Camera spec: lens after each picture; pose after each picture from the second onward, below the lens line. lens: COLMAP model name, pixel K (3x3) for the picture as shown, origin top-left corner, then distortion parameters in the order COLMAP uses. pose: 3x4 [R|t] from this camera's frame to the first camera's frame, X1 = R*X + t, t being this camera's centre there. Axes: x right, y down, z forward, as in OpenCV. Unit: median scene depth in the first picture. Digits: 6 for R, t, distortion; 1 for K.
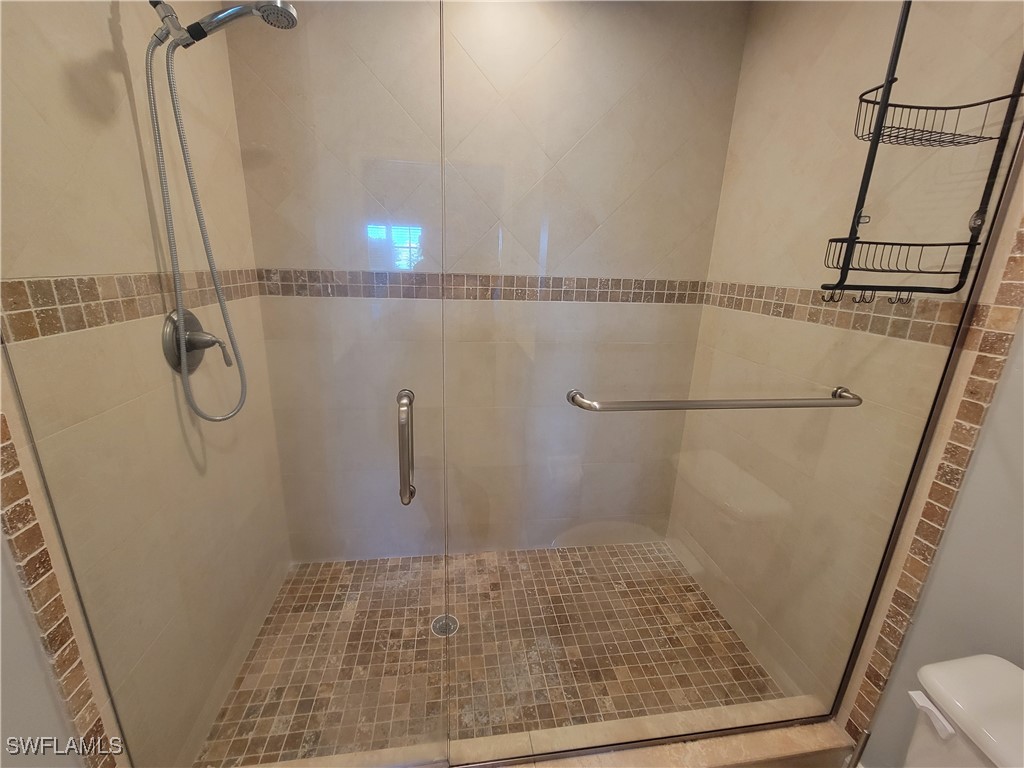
lens RADIAL K [[421.9, 0, 505.3], [0, 421.9, 380.0], [0, 0, 1]] dist [-0.002055, -0.000441]
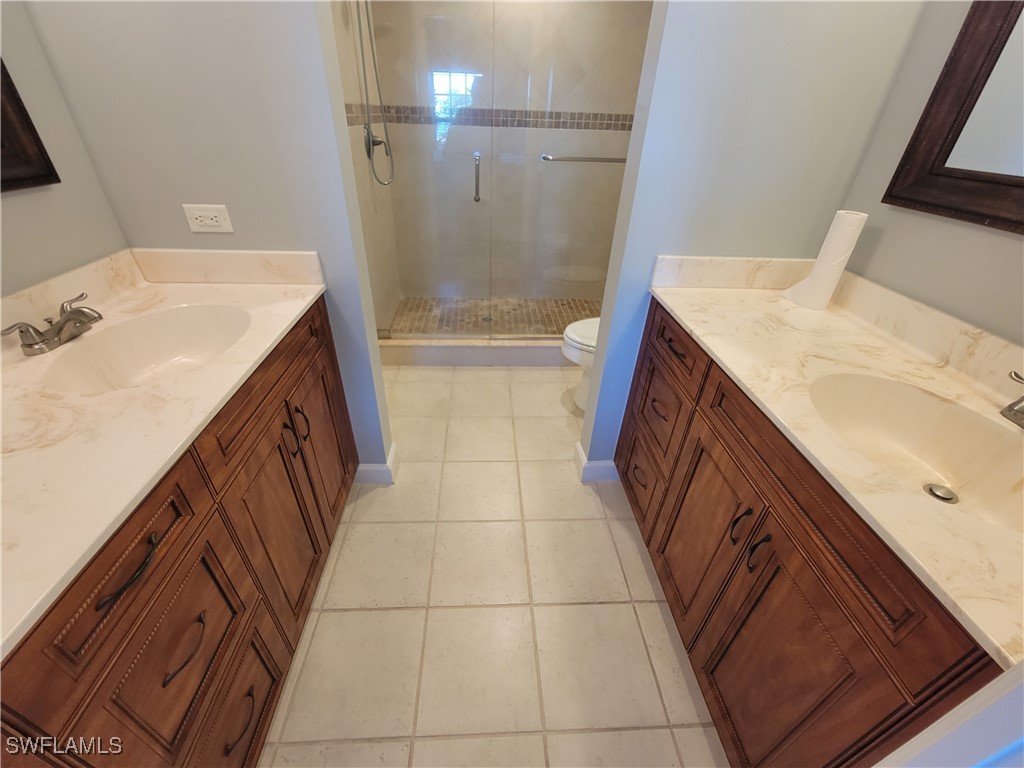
lens RADIAL K [[421.9, 0, 505.3], [0, 421.9, 380.0], [0, 0, 1]] dist [-0.002055, -0.000441]
pose [[0.996273, 0.046378, -0.072725, 0.087116], [-0.024080, 0.959171, 0.281801, 0.295849], [0.082825, -0.279000, 0.956713, -0.862670]]
